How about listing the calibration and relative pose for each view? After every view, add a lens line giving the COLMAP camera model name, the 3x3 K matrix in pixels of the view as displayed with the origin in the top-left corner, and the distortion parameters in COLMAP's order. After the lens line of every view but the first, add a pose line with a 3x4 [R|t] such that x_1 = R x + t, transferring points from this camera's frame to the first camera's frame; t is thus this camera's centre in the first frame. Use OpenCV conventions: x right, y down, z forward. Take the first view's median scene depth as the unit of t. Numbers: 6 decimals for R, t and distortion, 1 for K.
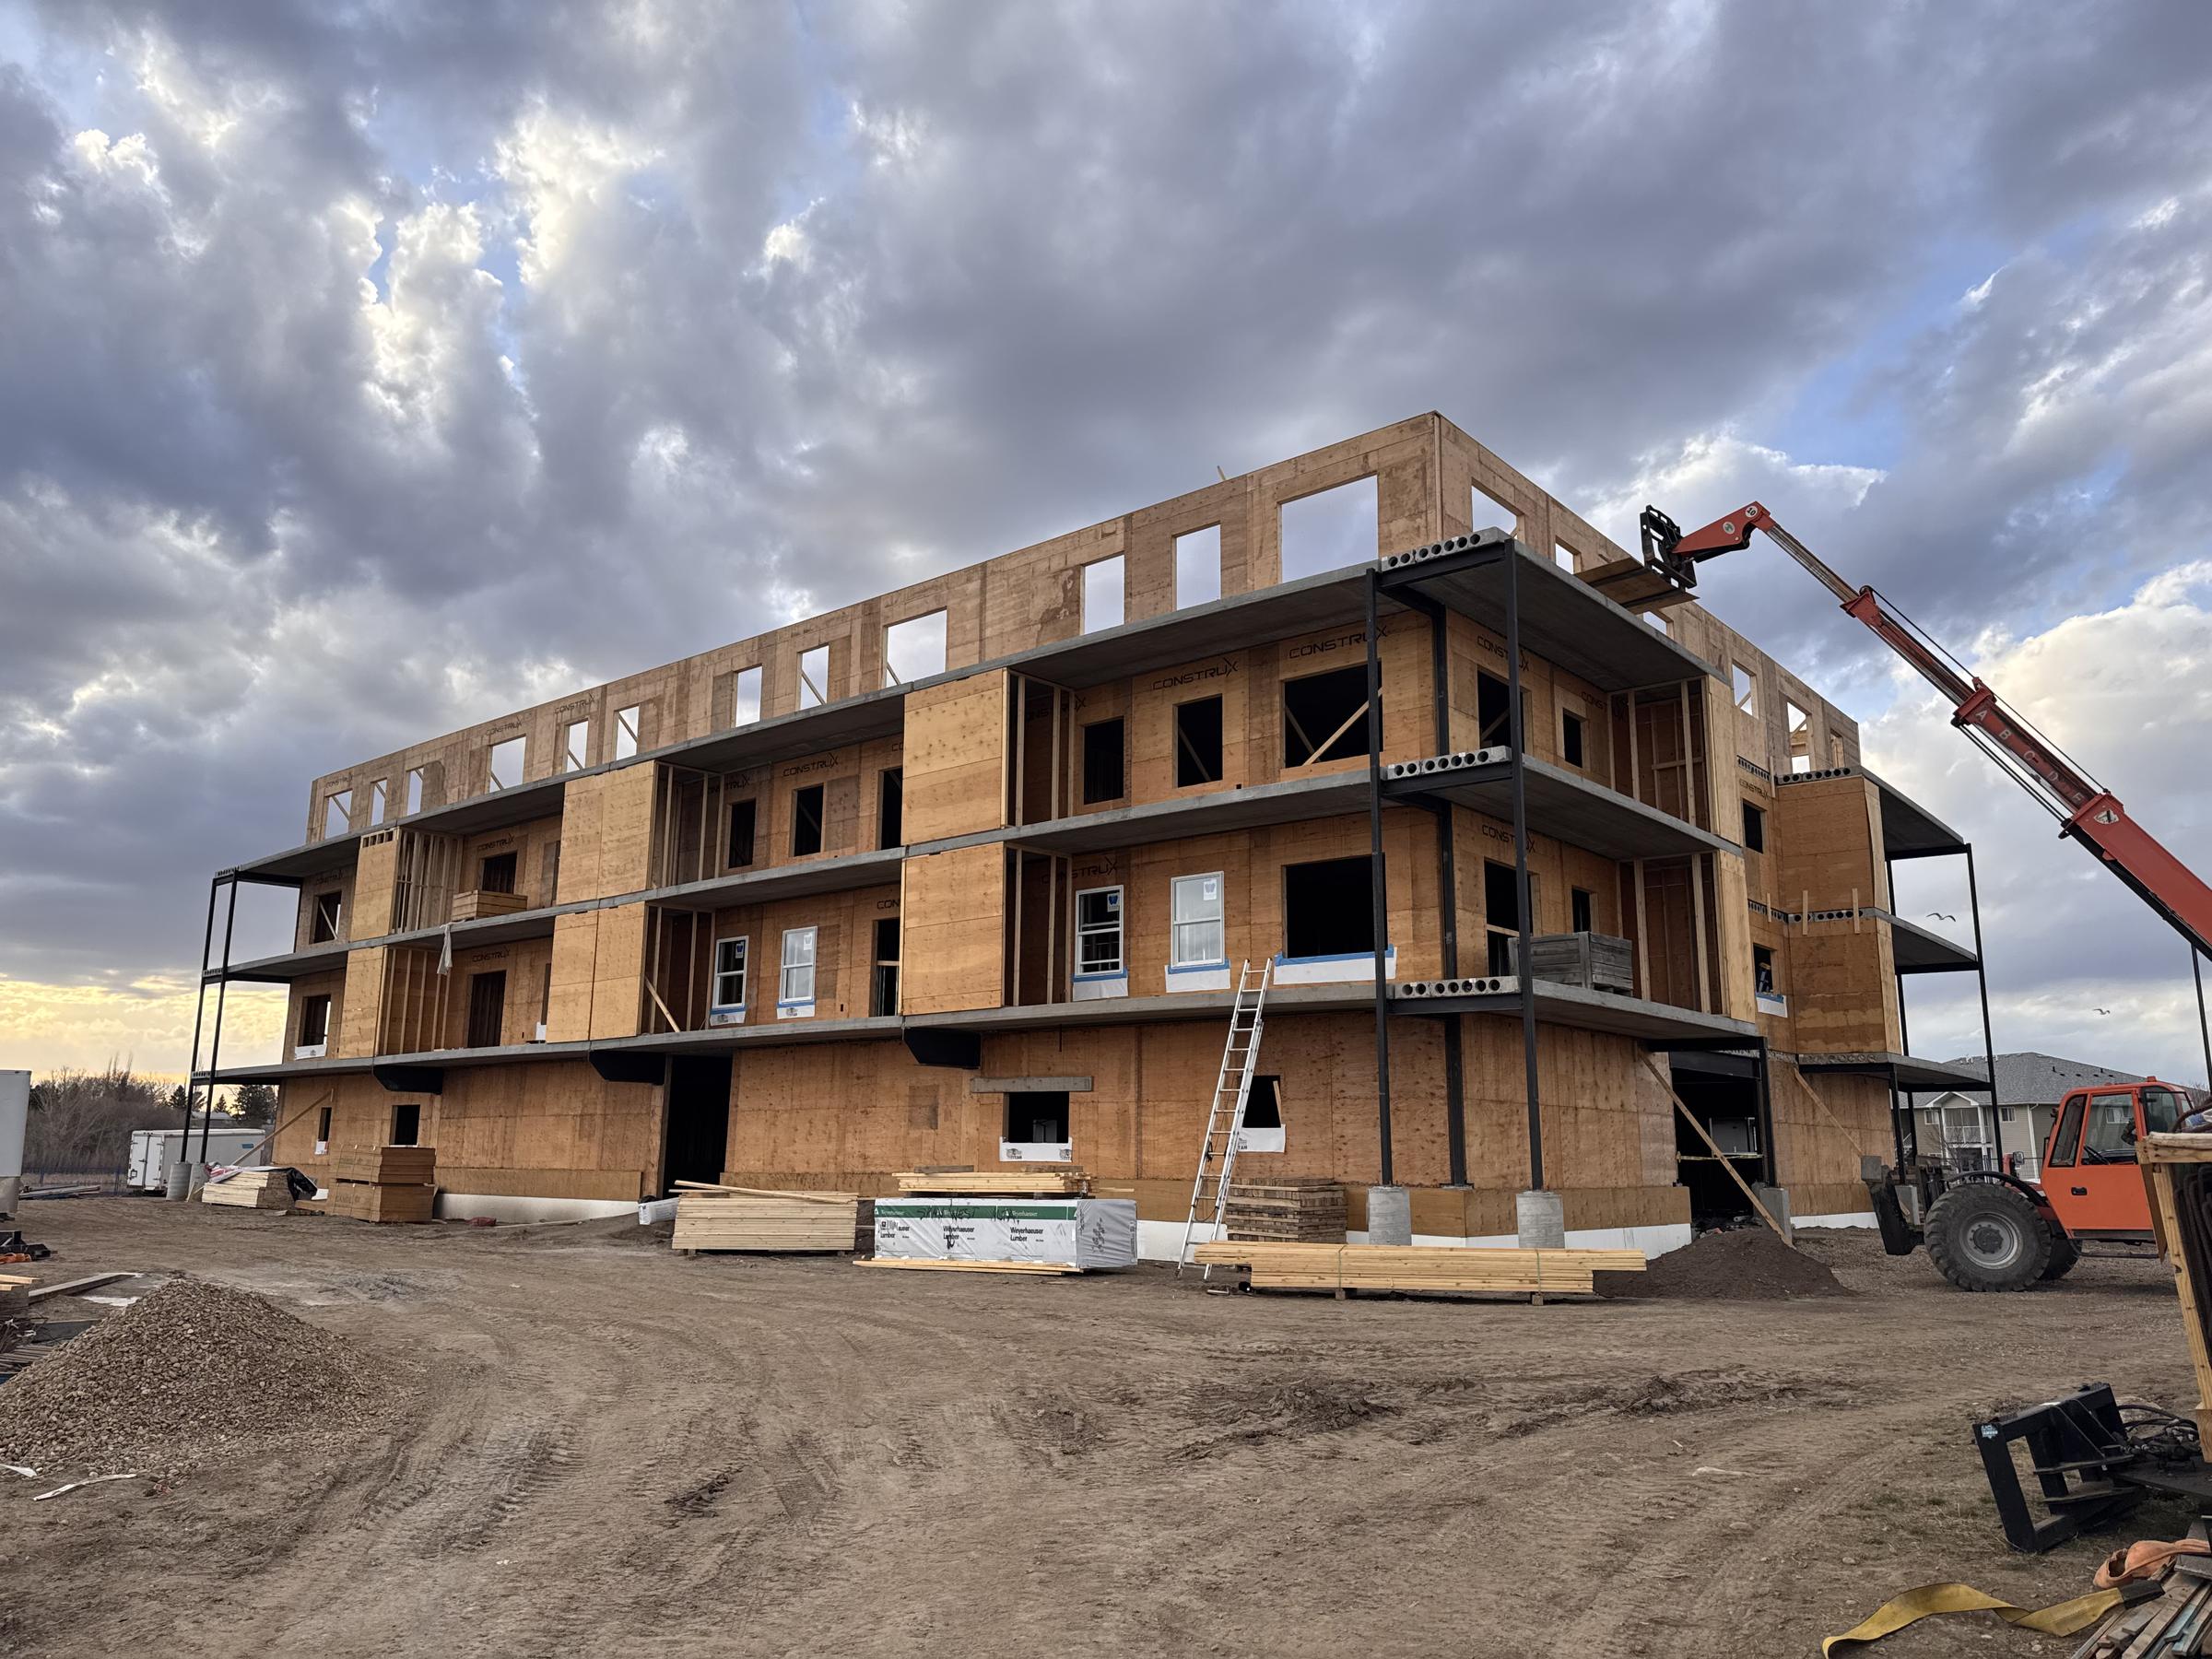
lens RADIAL K [[1594.2, 0, 1106.0], [0, 1594.2, 829.5], [0, 0, 1]] dist [0.174765, -0.277862]
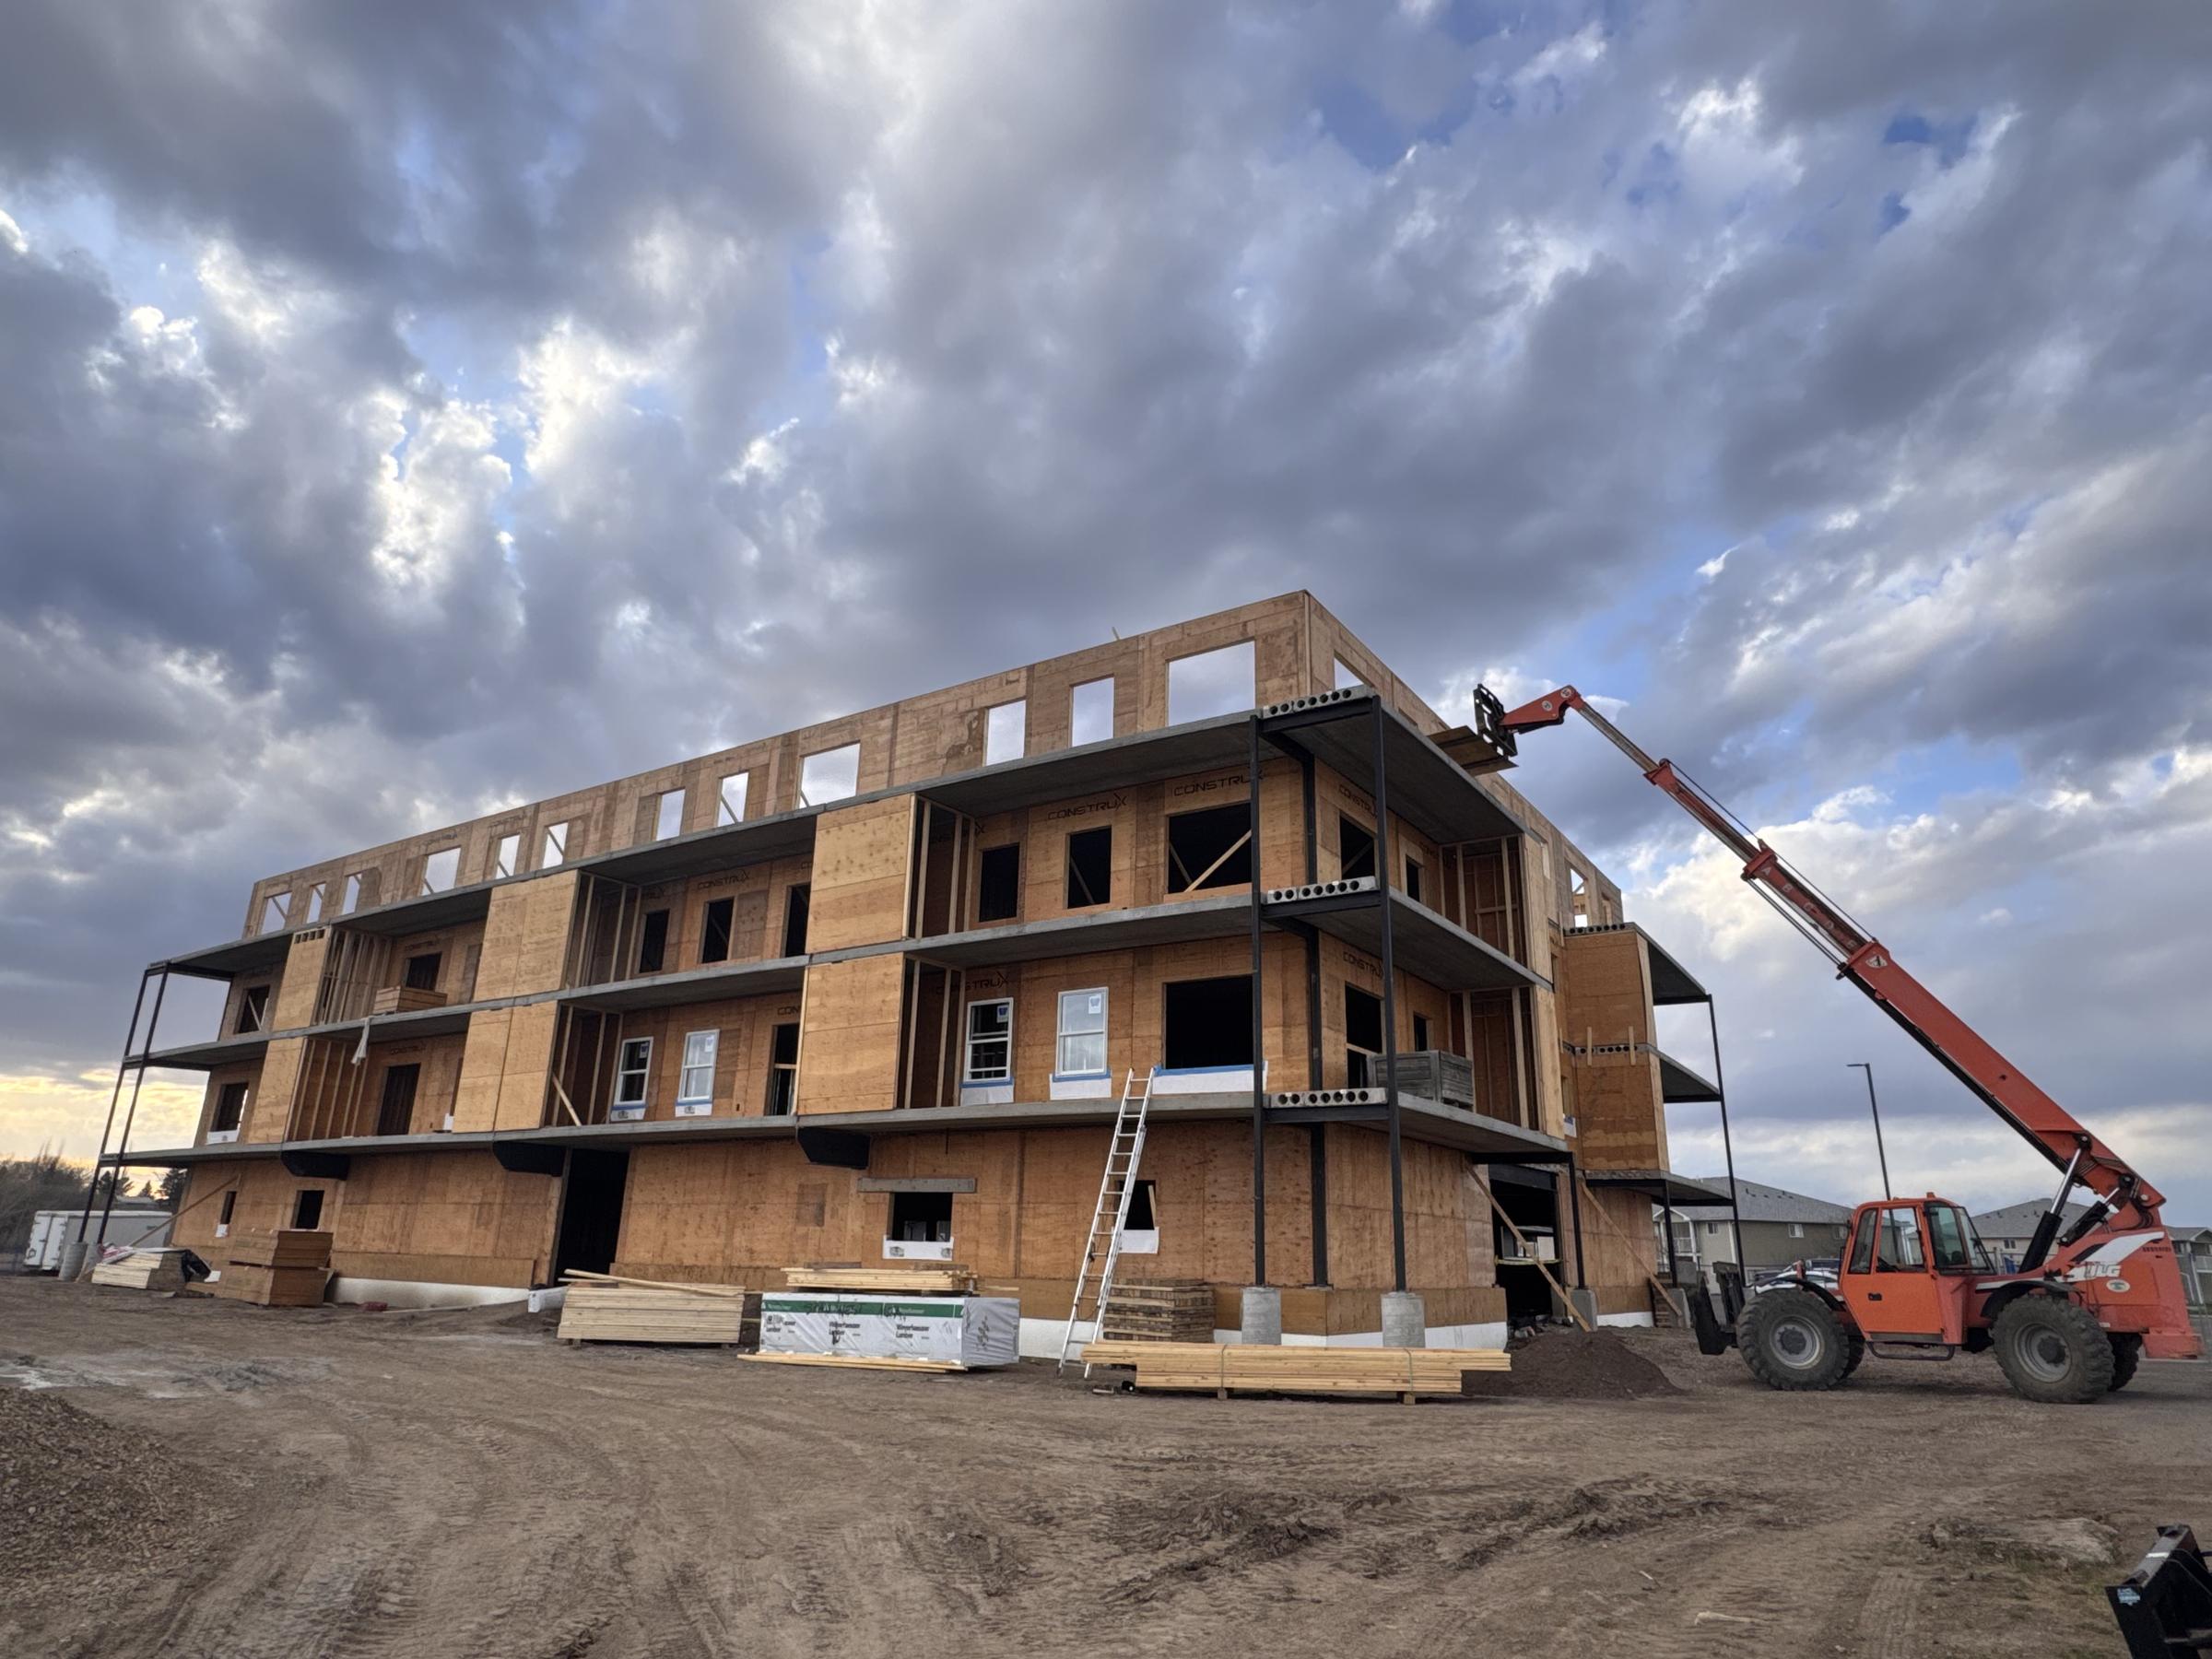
lens RADIAL K [[1322.2, 0, 1102.3], [0, 1322.2, 826.4], [0, 0, 1]] dist [0.000402, 0.015938]
pose [[0.993827, 0.049119, 0.099480, -0.024396], [-0.037413, 0.992509, -0.116298, 0.022257], [-0.104447, 0.111858, 0.988220, 0.102578]]
